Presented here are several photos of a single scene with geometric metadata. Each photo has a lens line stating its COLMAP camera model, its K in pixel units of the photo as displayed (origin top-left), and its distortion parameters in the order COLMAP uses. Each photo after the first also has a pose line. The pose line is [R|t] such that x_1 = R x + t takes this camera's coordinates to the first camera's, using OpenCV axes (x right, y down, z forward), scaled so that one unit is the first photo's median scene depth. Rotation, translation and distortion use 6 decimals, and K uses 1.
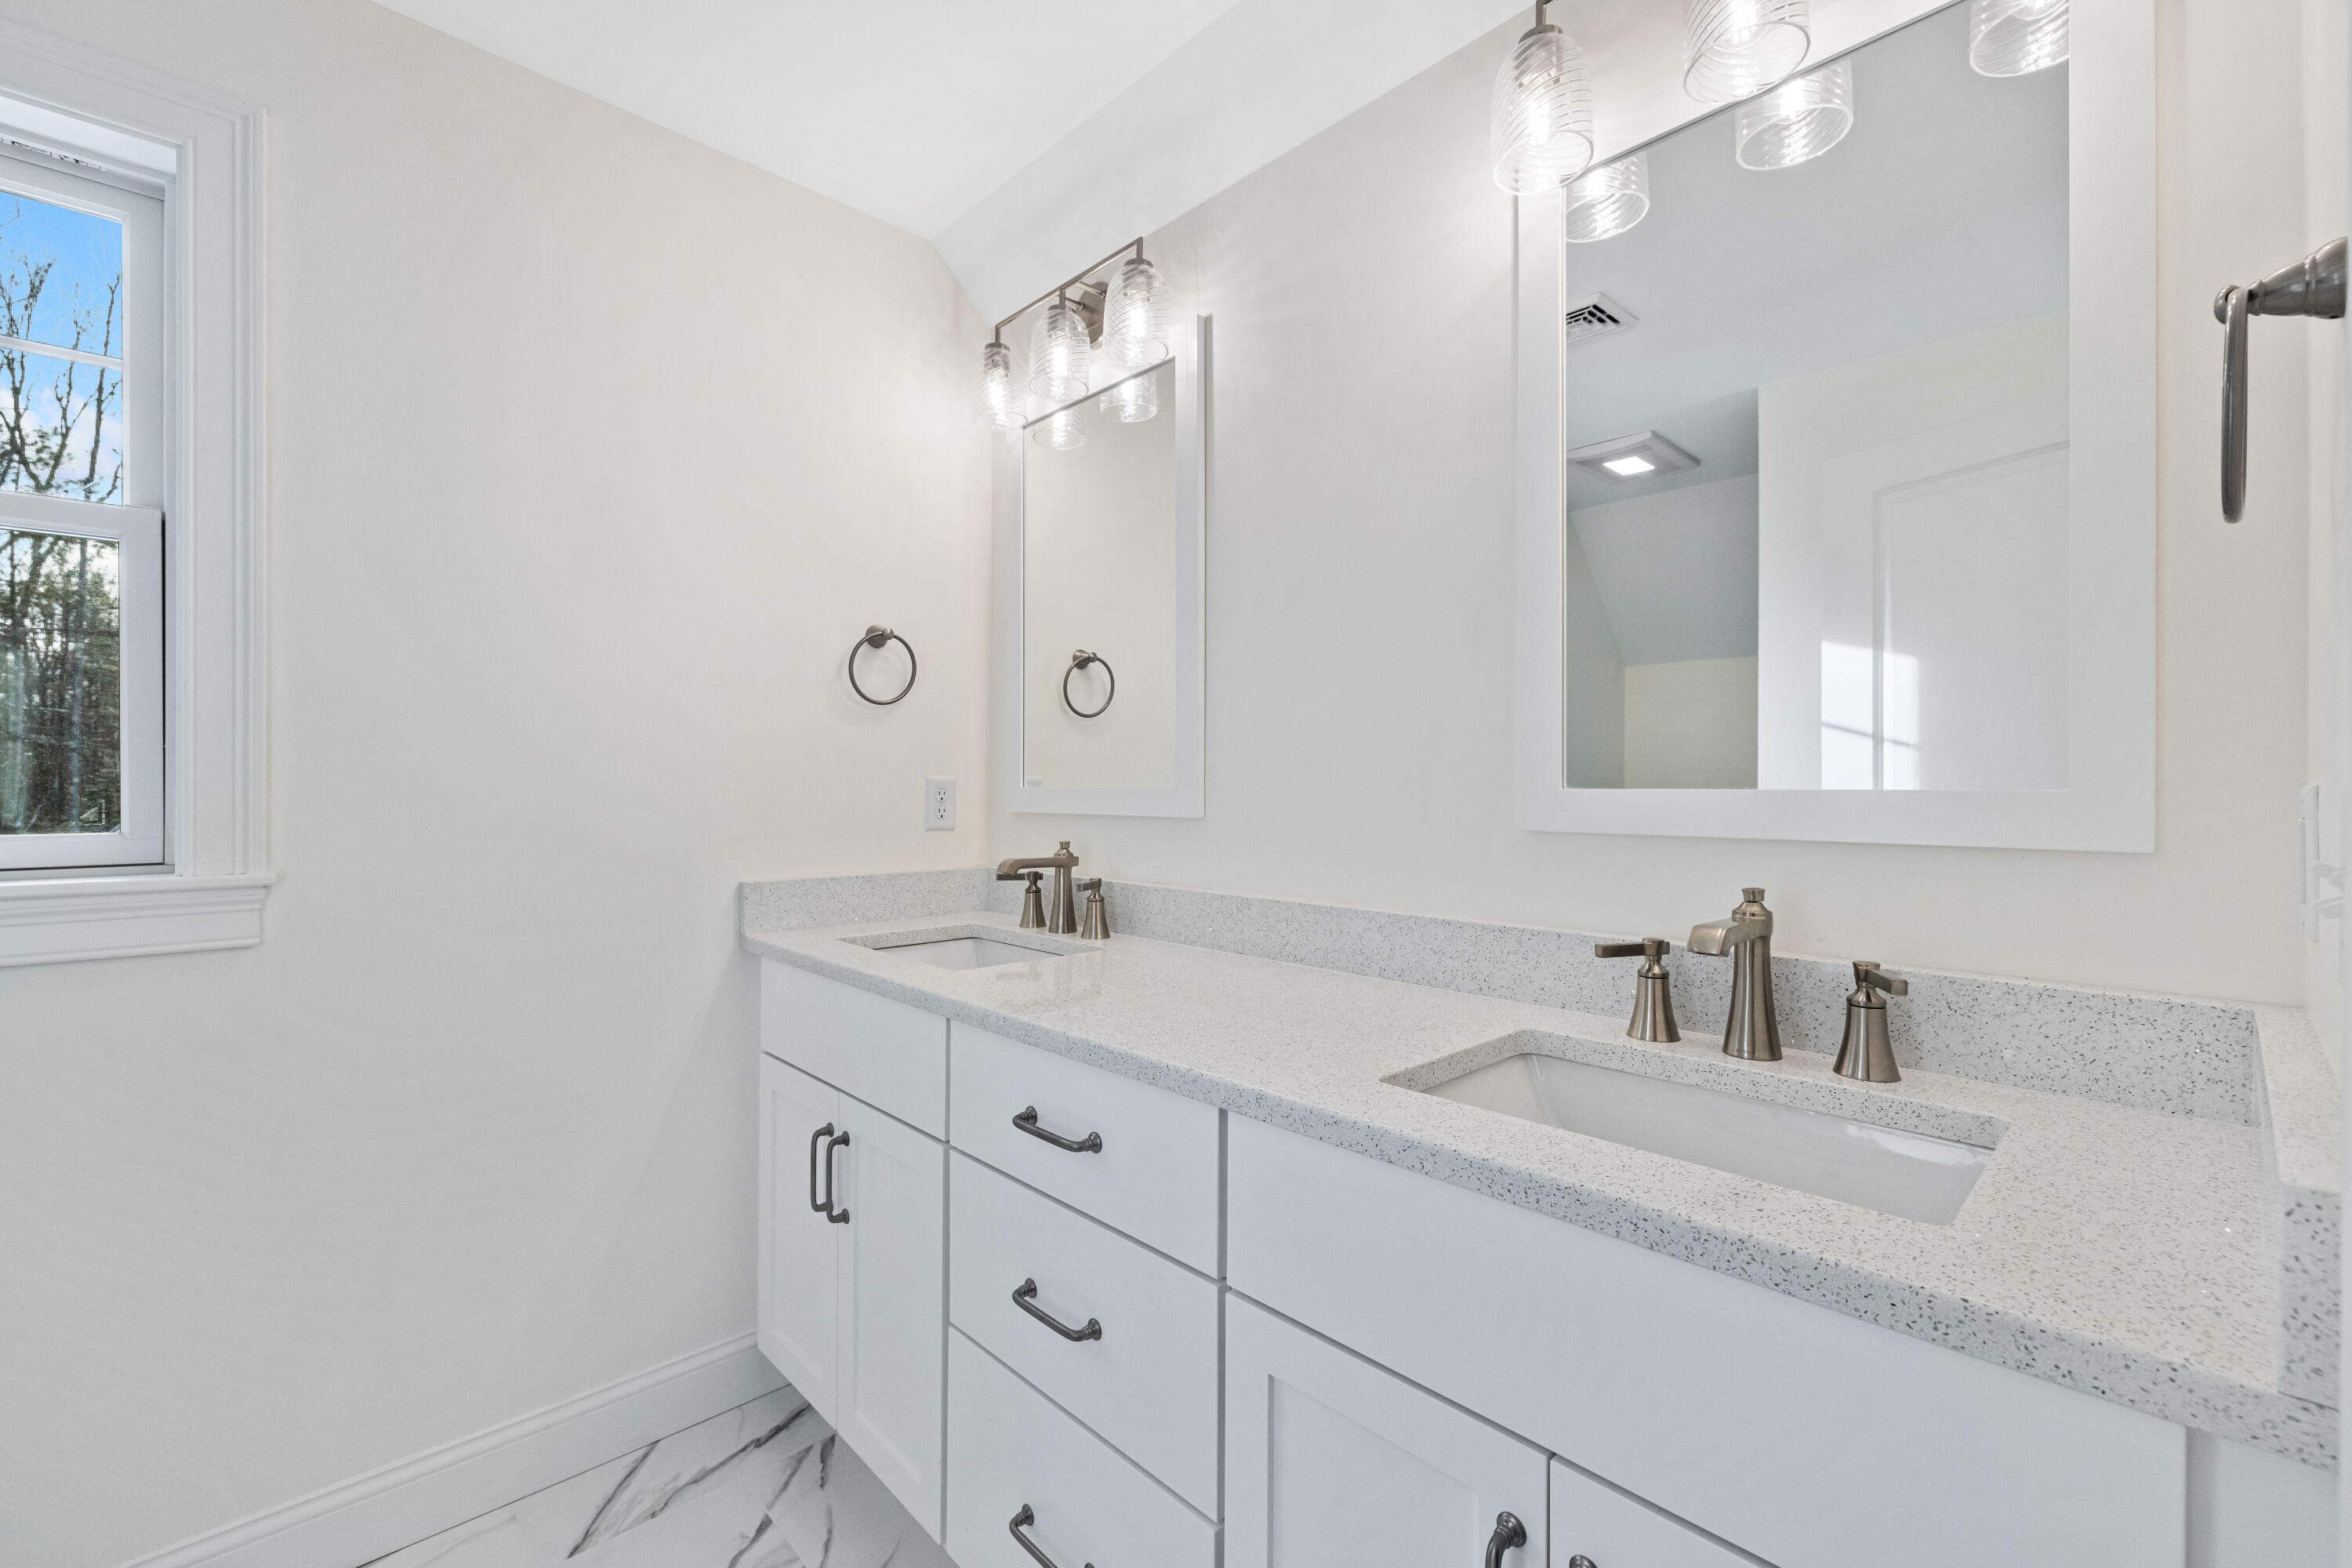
lens RADIAL K [[1000.5, 0, 1171.5], [0, 1000.5, 777.5], [0, 0, 1]] dist [-0.001519, -0.000166]
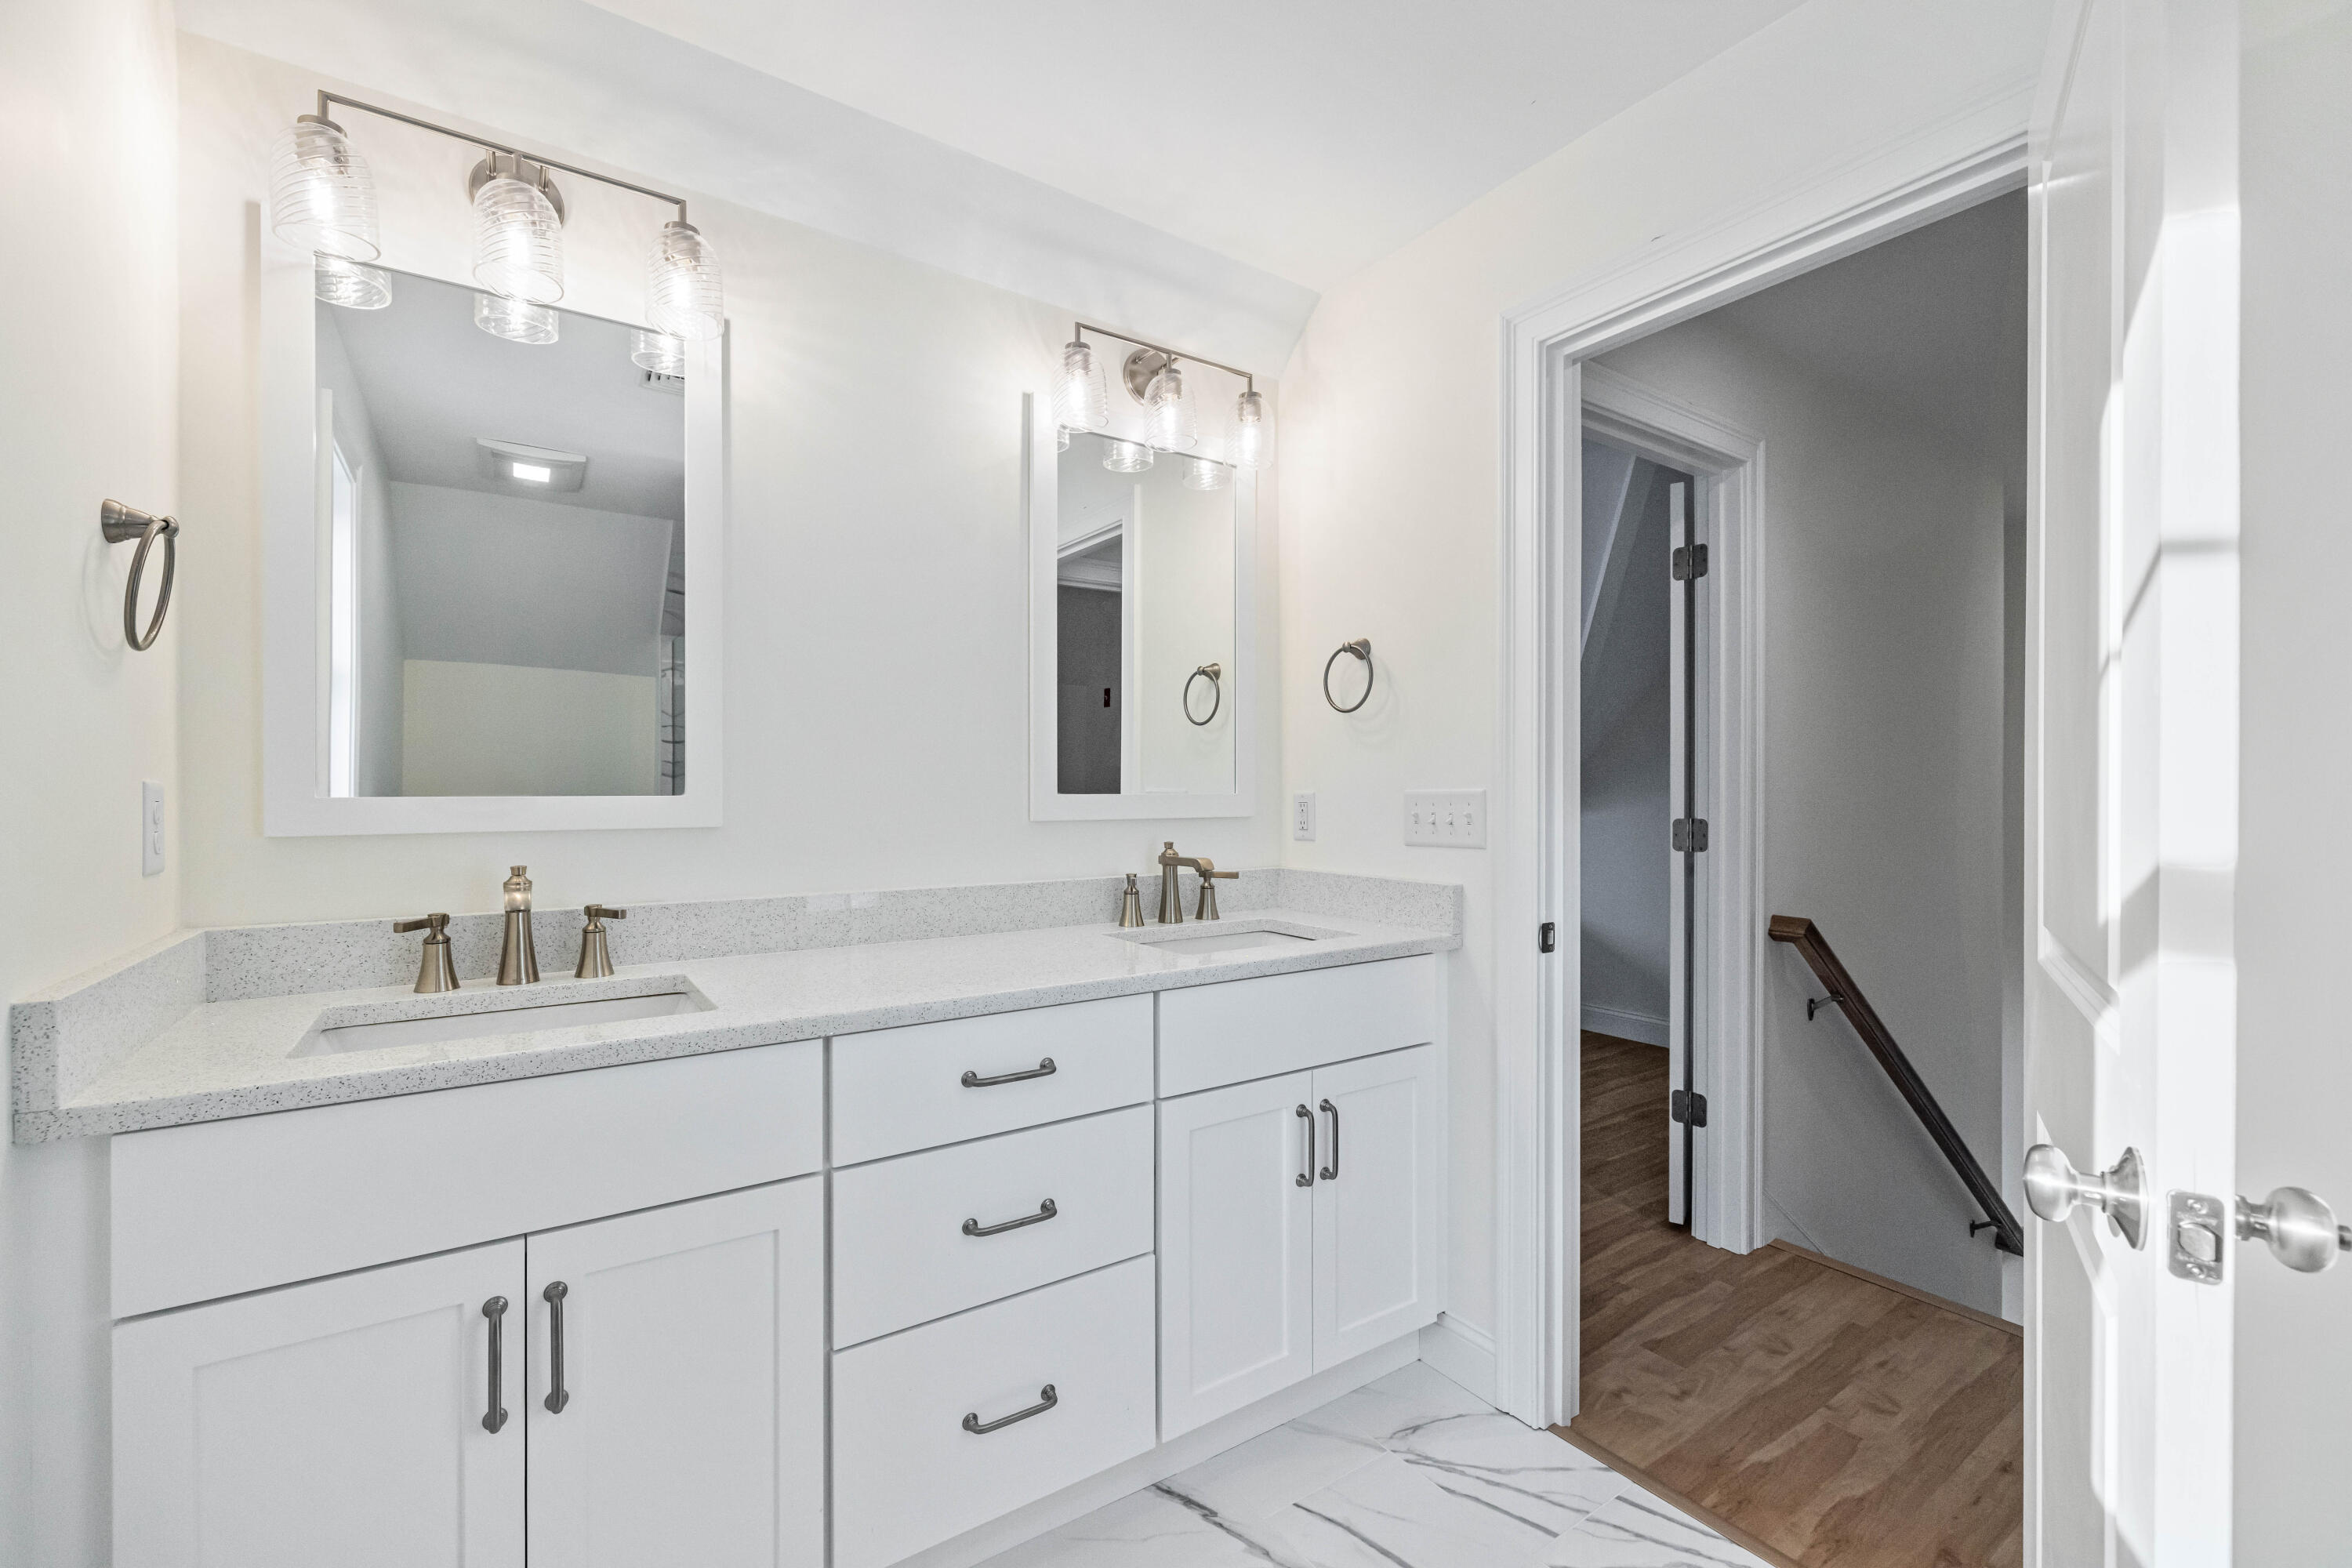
lens RADIAL K [[981.4, 0, 1175.6], [0, 981.4, 789.6], [0, 0, 1]] dist [0.000380, 0.000120]
pose [[0.156737, -0.003578, 0.987634, -1.094944], [-0.008419, 0.999952, 0.004959, -0.006188], [-0.987605, -0.009092, 0.156699, 0.518136]]
